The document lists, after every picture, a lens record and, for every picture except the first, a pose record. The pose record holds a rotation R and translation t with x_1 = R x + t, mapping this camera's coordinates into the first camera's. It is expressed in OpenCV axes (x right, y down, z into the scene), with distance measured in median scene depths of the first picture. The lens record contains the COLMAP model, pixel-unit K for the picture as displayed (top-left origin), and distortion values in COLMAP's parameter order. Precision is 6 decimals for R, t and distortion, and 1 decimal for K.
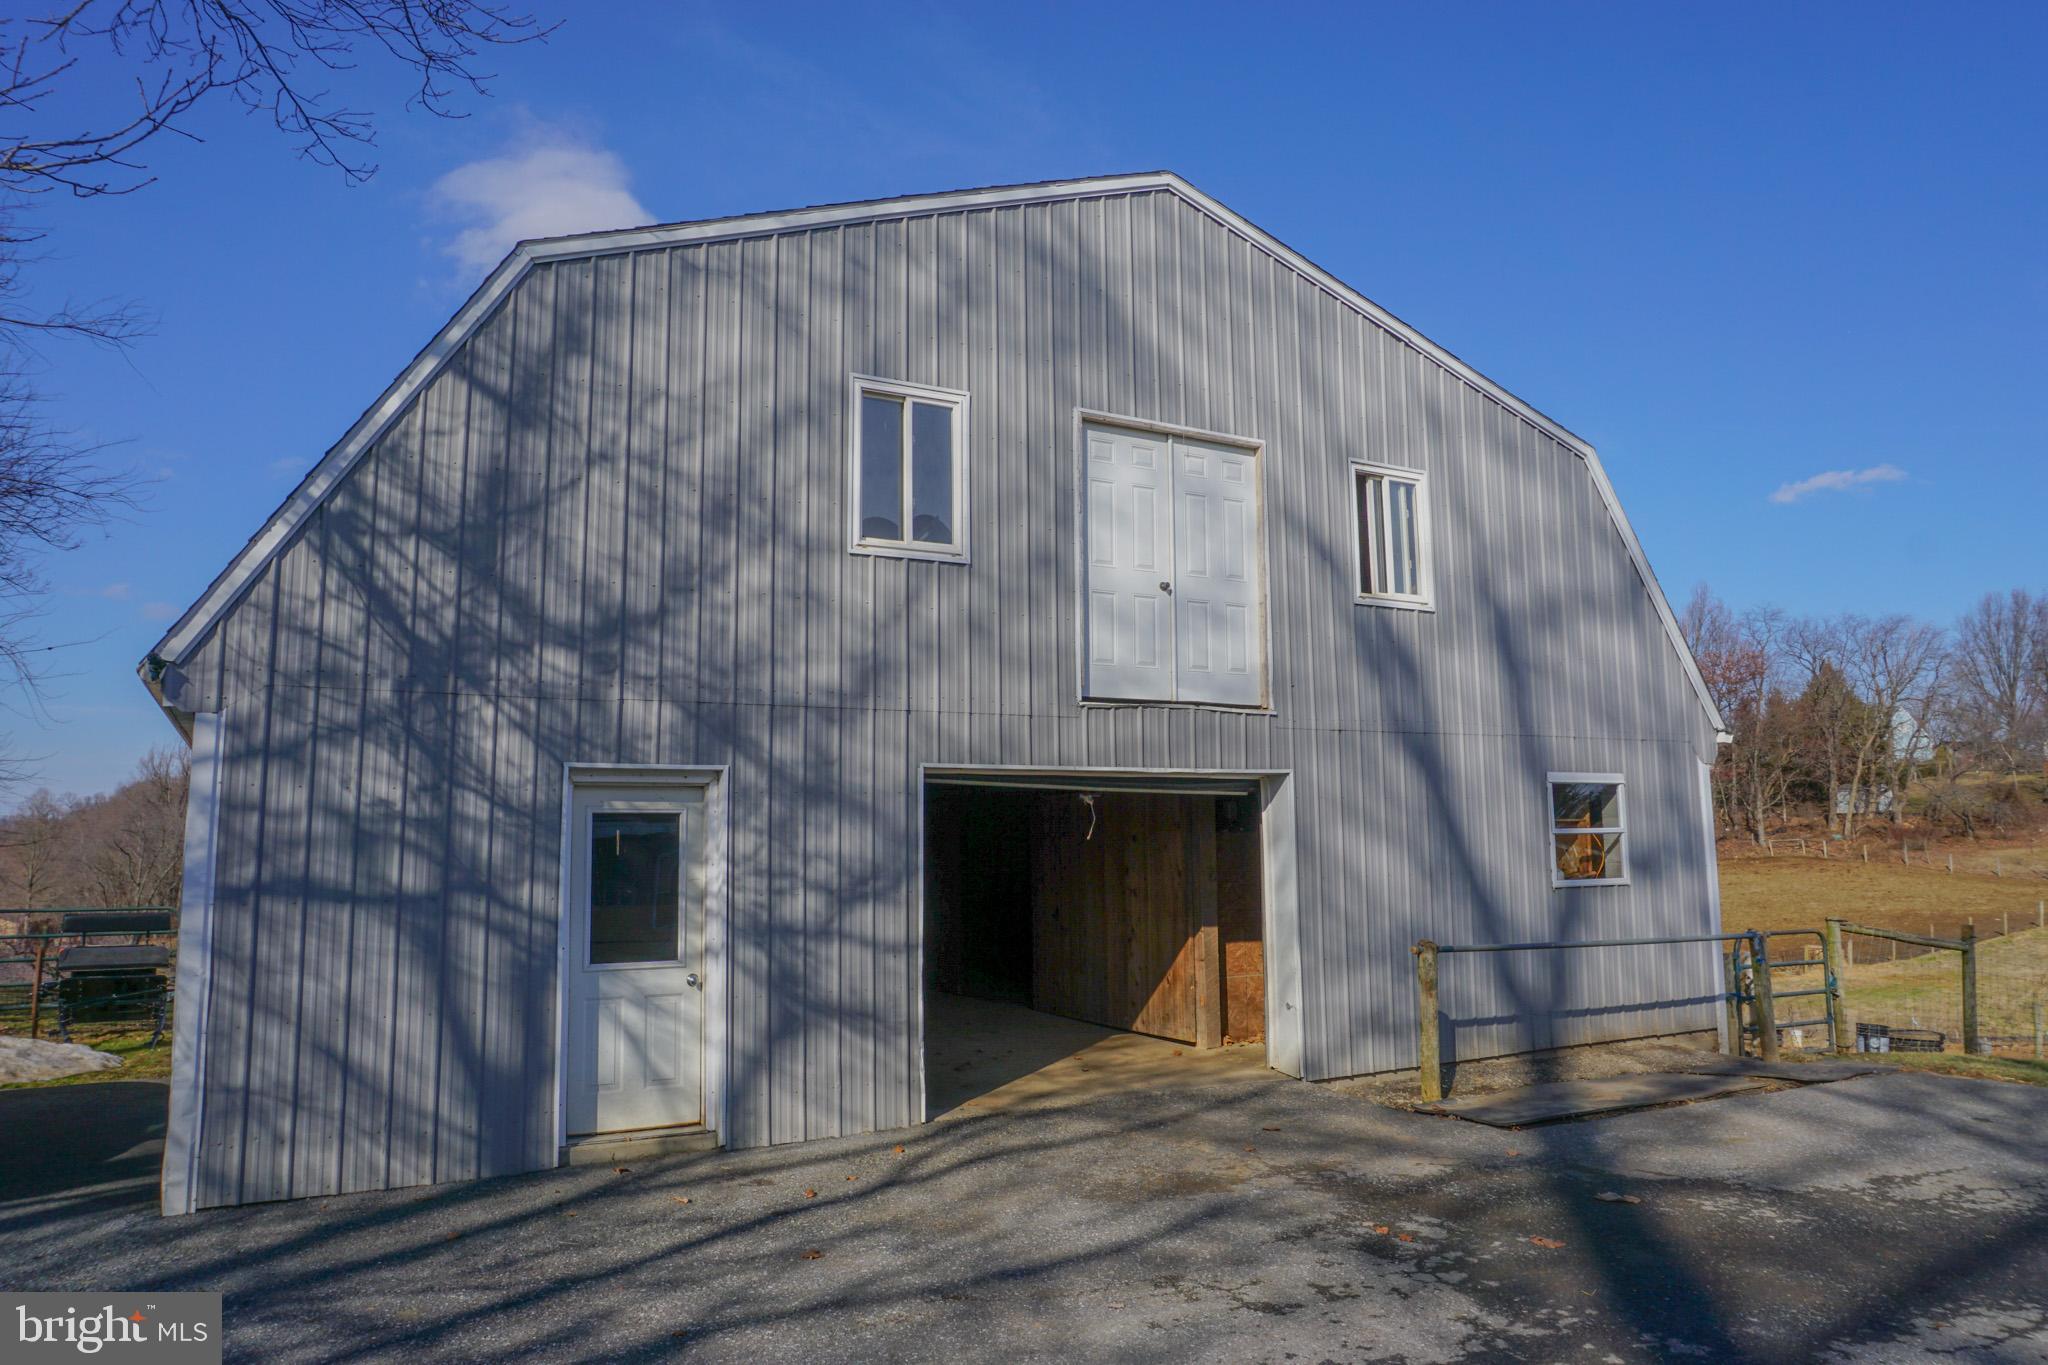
lens RADIAL K [[1368.6, 0, 1012.1], [0, 1368.6, 688.6], [0, 0, 1]] dist [-0.057823, 0.034232]
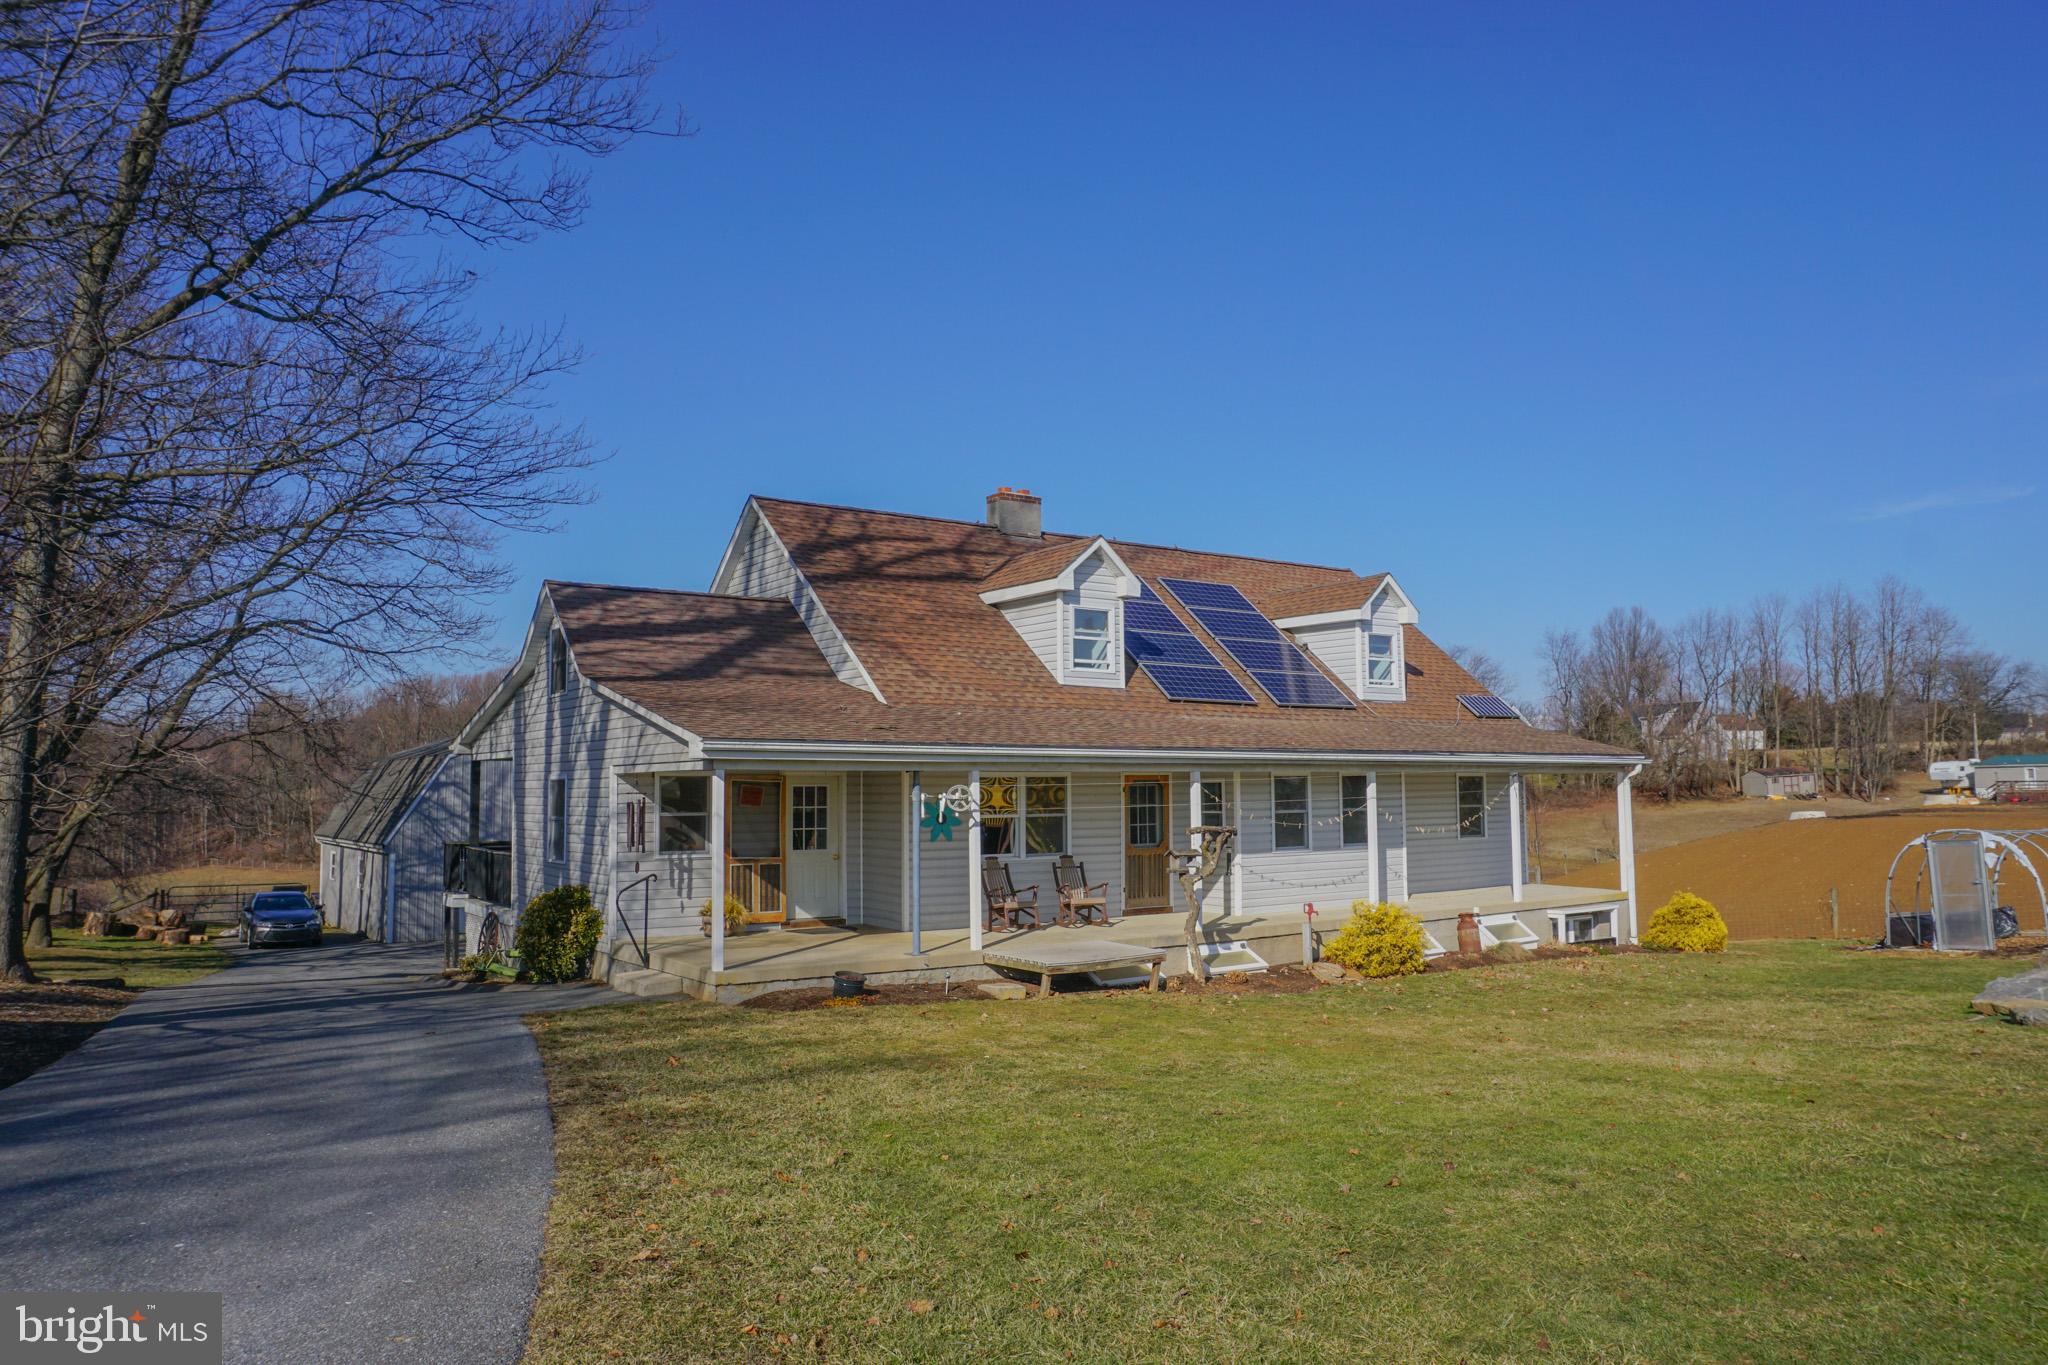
lens RADIAL K [[1393.1, 0, 1024.0], [0, 1393.1, 682.5], [0, 0, 1]] dist [-0.061141, 0.026160]
pose [[0.993724, 0.011173, 0.111304, 0.912666], [-0.014816, 0.999380, 0.031949, -0.617318], [-0.110878, -0.033398, 0.993273, -3.310601]]
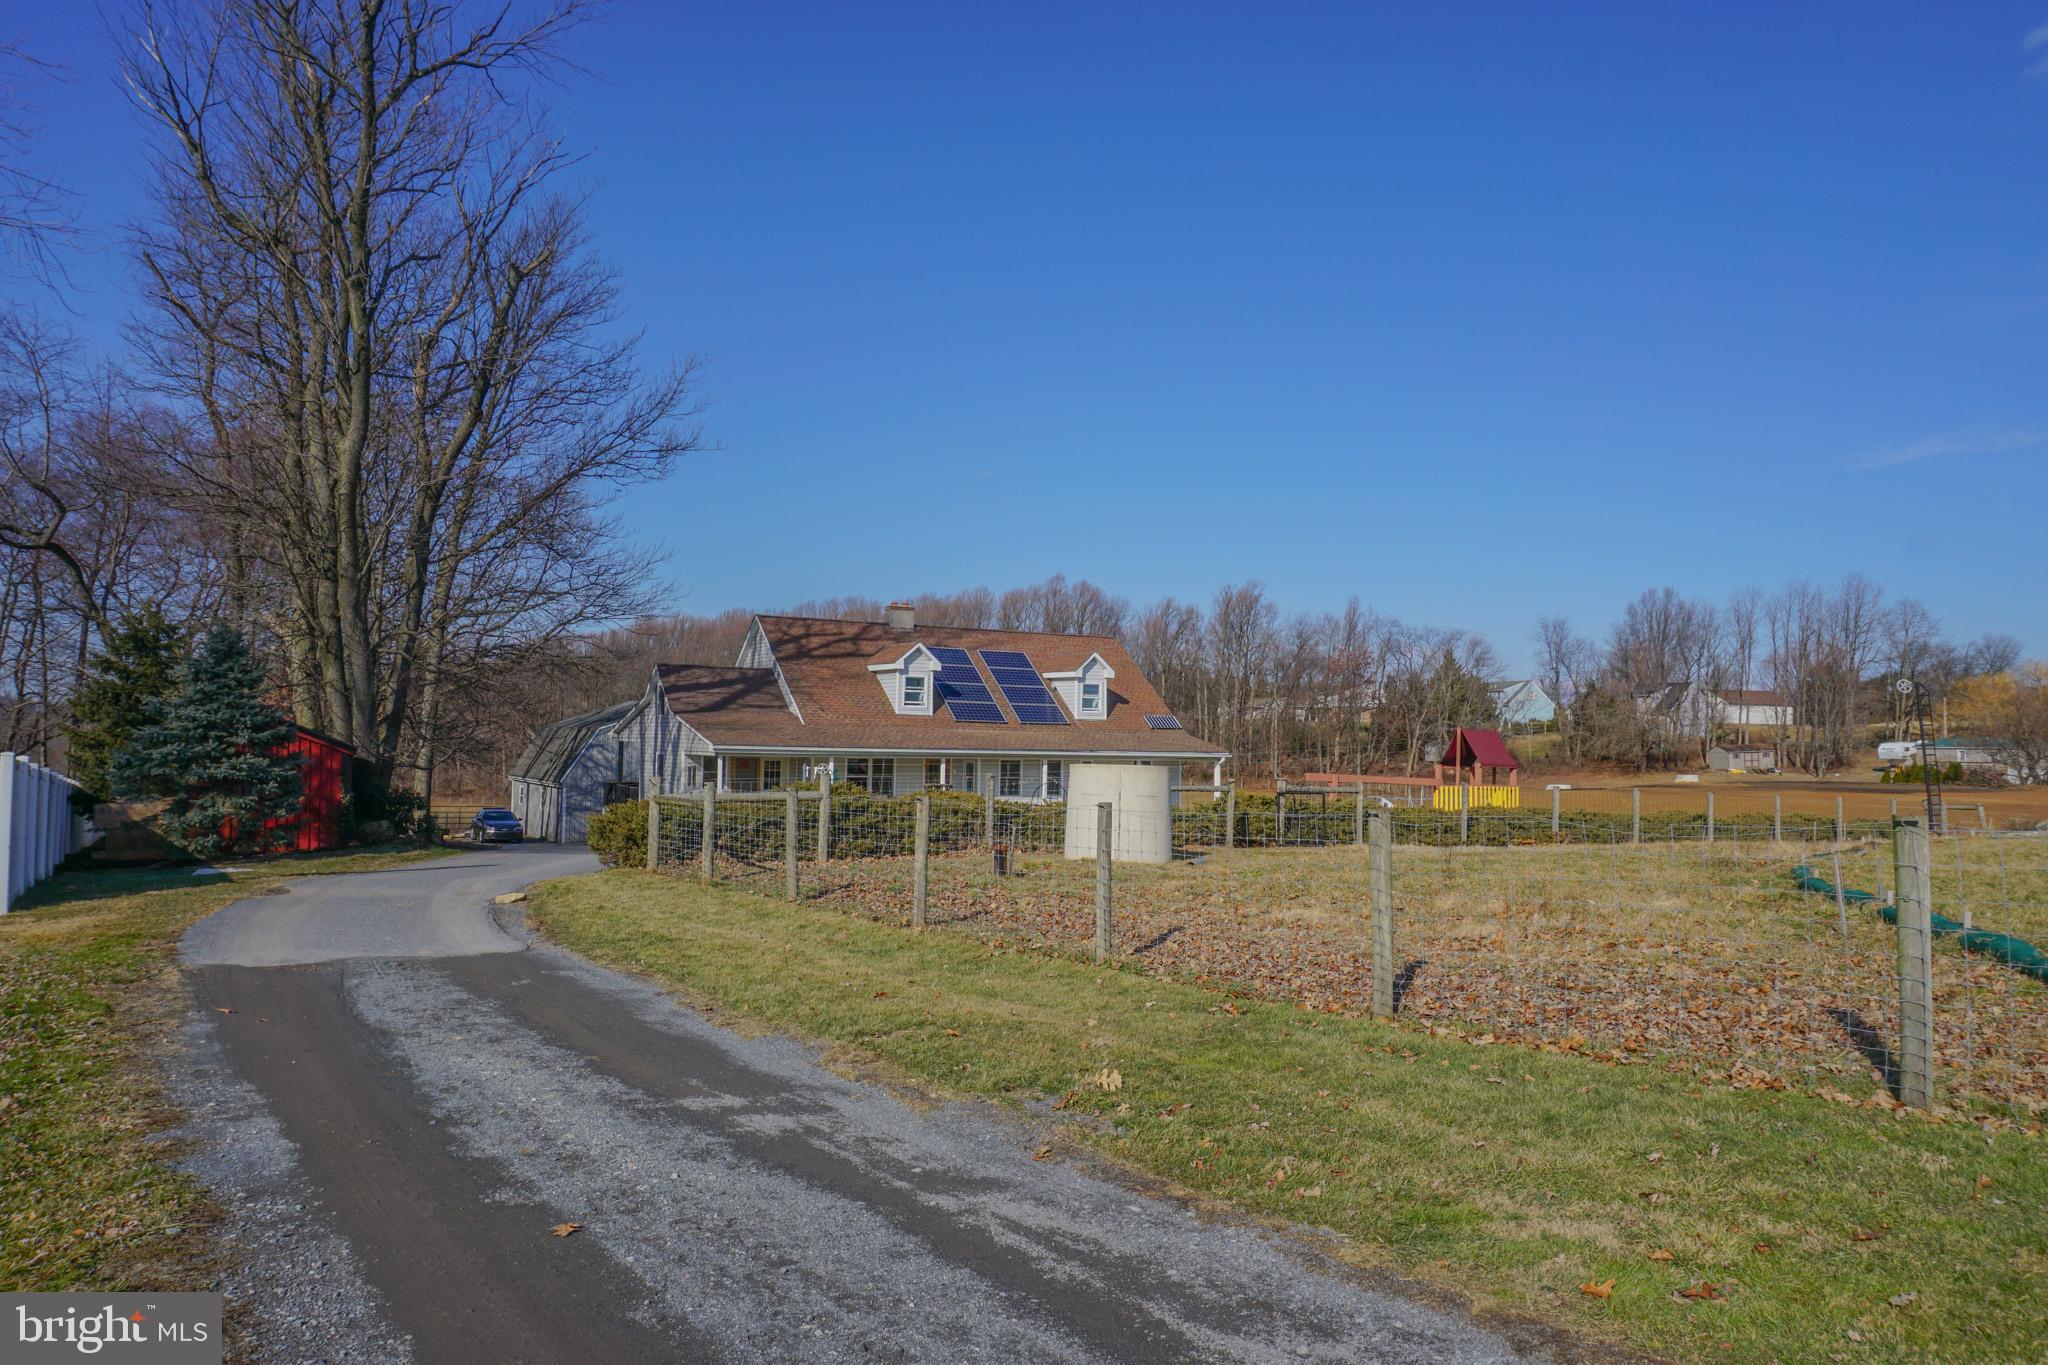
lens RADIAL K [[1437.7, 0, 1114.1], [0, 1437.7, 686.9], [0, 0, 1]] dist [-0.059477, 0.000270]
pose [[0.996370, 0.029169, 0.079979, 1.548646], [-0.034969, 0.996783, 0.072111, -1.003327], [-0.077619, -0.074646, 0.994185, -5.929874]]
